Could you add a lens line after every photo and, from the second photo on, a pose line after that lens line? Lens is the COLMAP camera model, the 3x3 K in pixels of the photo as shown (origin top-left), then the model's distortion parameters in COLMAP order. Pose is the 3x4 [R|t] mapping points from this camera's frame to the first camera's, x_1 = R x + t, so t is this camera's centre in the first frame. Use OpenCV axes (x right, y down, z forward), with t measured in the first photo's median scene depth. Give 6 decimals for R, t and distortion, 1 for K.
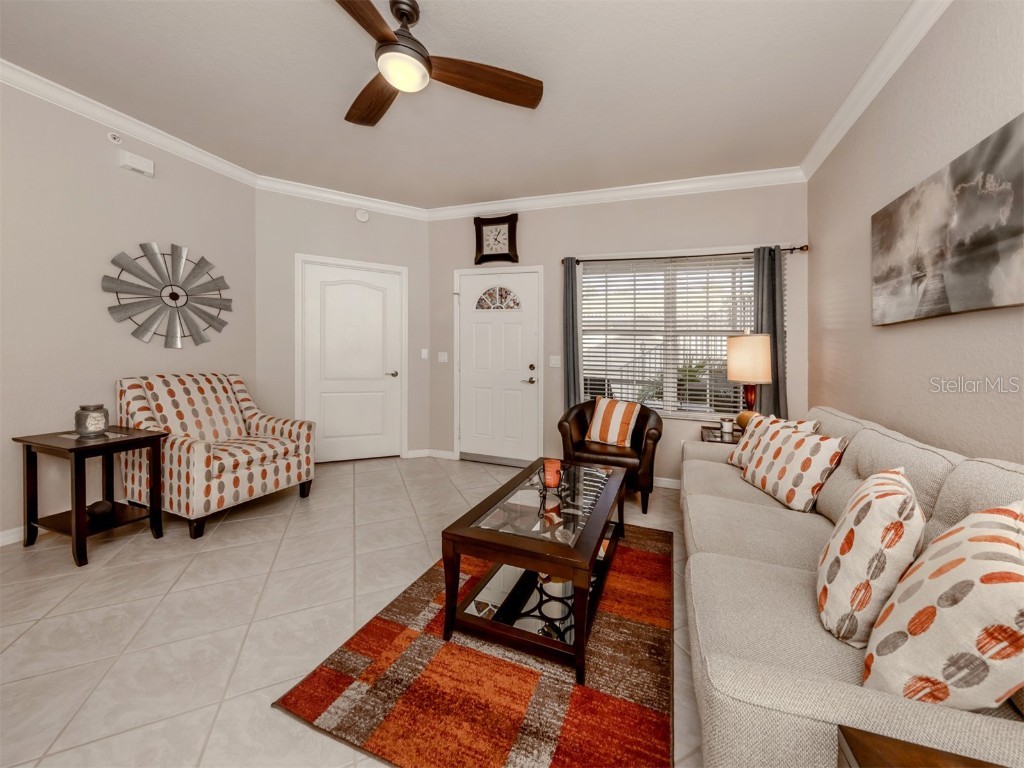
lens RADIAL K [[371.1, 0, 530.5], [0, 371.1, 358.8], [0, 0, 1]] dist [0.003365, -0.000570]
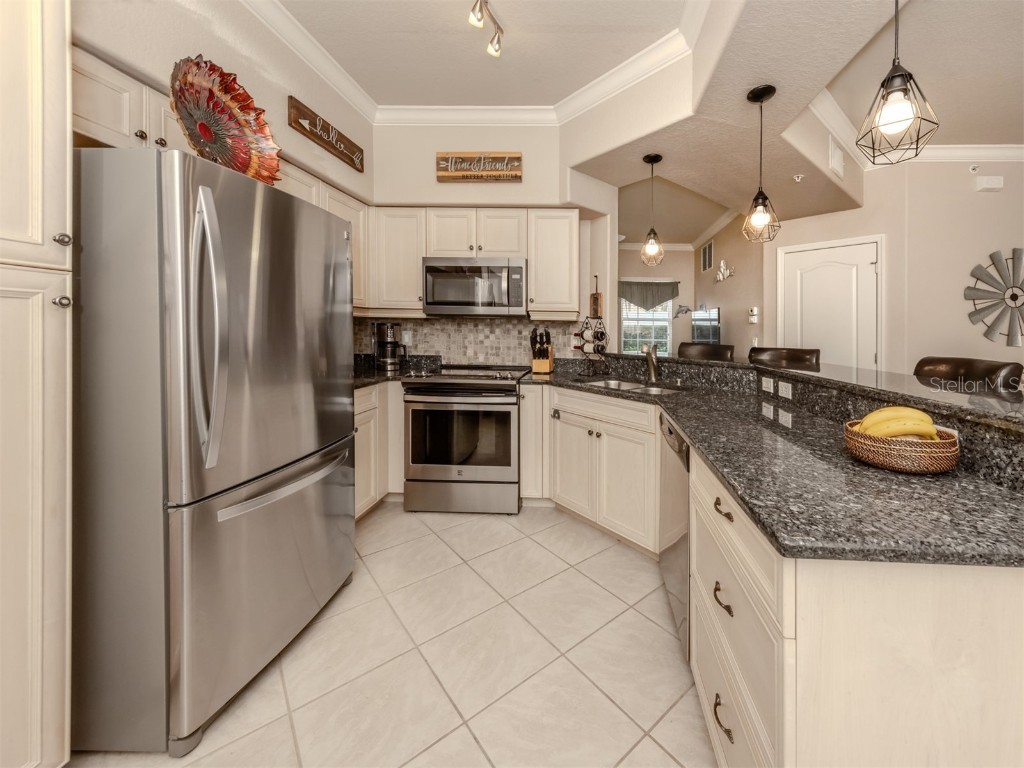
lens RADIAL K [[400.9, 0, 577.4], [0, 400.9, 332.2], [0, 0, 1]] dist [0.001423, 0.000043]
pose [[0.286025, -0.015067, -0.958104, -0.227500], [-0.022462, 0.999496, -0.022424, -0.015707], [0.957959, 0.027935, 0.285543, -0.506023]]
